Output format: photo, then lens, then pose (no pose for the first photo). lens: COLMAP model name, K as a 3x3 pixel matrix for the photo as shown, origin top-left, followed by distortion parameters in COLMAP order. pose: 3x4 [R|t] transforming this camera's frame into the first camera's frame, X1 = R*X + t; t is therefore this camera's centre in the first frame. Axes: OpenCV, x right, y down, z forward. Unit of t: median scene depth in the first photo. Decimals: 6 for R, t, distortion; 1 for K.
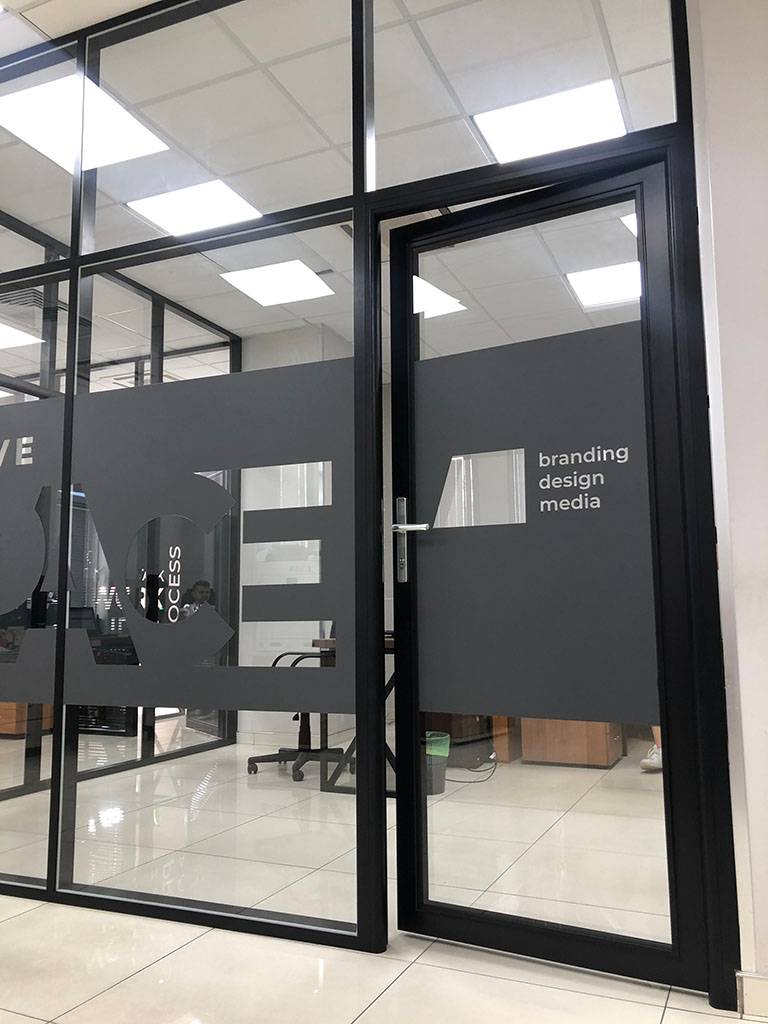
lens RADIAL K [[828.8, 0, 400.0], [0, 828.8, 512.7], [0, 0, 1]] dist [0.061368, -0.142732]
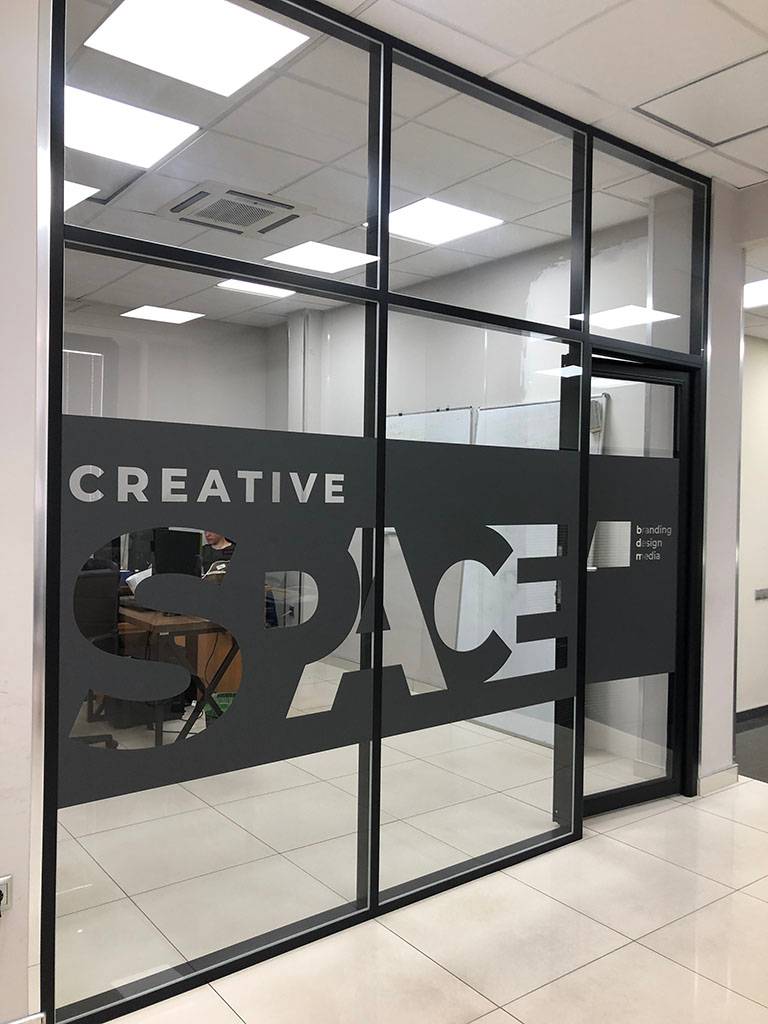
lens RADIAL K [[848.6, 0, 384.0], [0, 848.6, 512.0], [0, 0, 1]] dist [0.013985, 0.008747]
pose [[0.493250, 0.004137, 0.869878, -1.608728], [-0.124414, 0.990044, 0.065839, -0.150059], [-0.860945, -0.140700, 0.488853, 0.603459]]
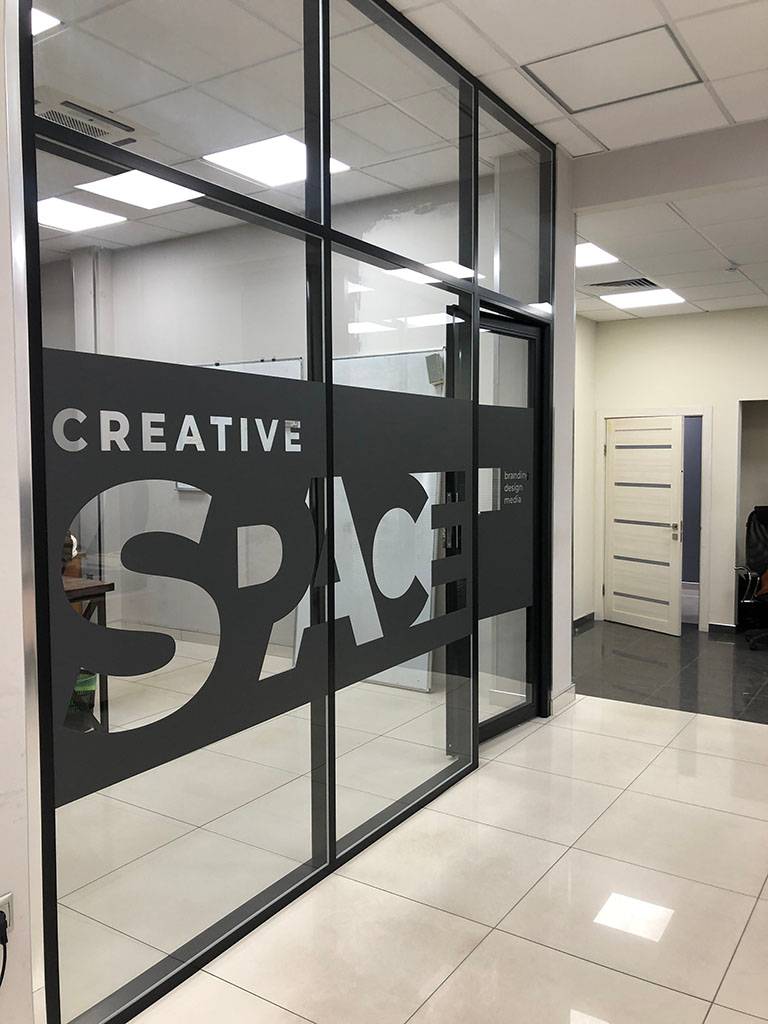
lens RADIAL K [[843.8, 0, 384.0], [0, 843.8, 512.0], [0, 0, 1]] dist [0.007819, 0.005640]
pose [[0.180660, -0.053446, 0.982092, -1.690920], [-0.115572, 0.990451, 0.075161, -0.092339], [-0.976732, -0.127081, 0.172758, 0.934593]]
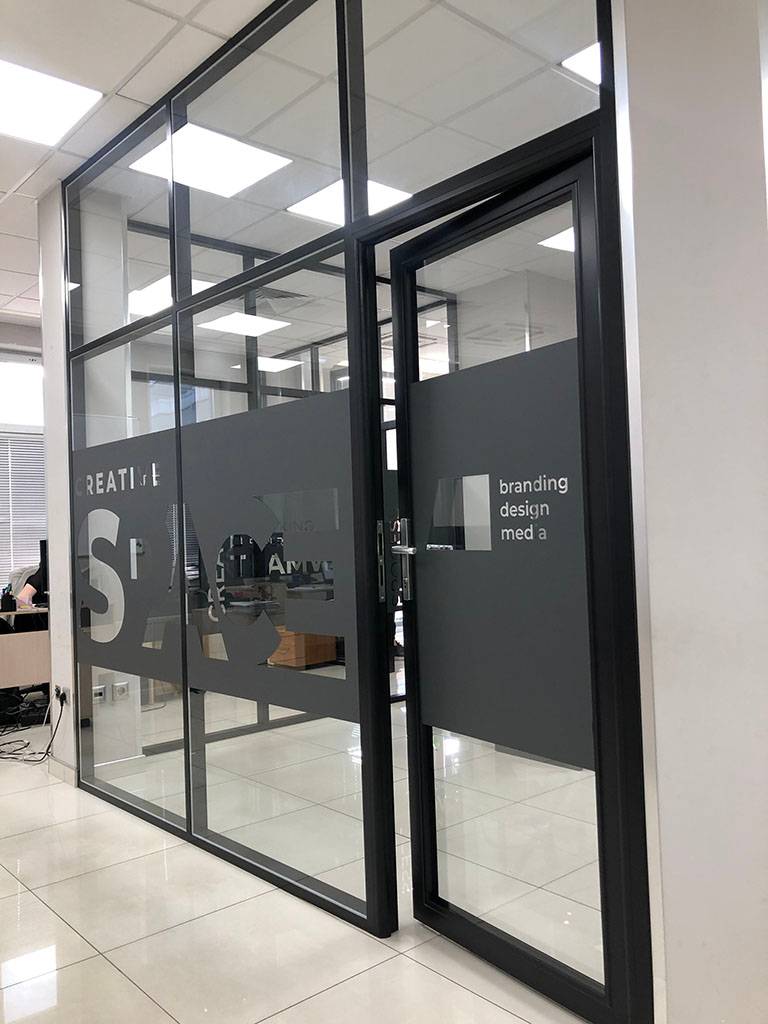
lens RADIAL K [[843.8, 0, 384.0], [0, 843.8, 512.0], [0, 0, 1]] dist [0.007819, 0.005640]
pose [[0.897959, -0.025350, -0.439349, 0.483571], [0.070035, 0.993848, 0.085795, -0.129577], [0.434471, -0.107811, 0.894210, 0.048933]]
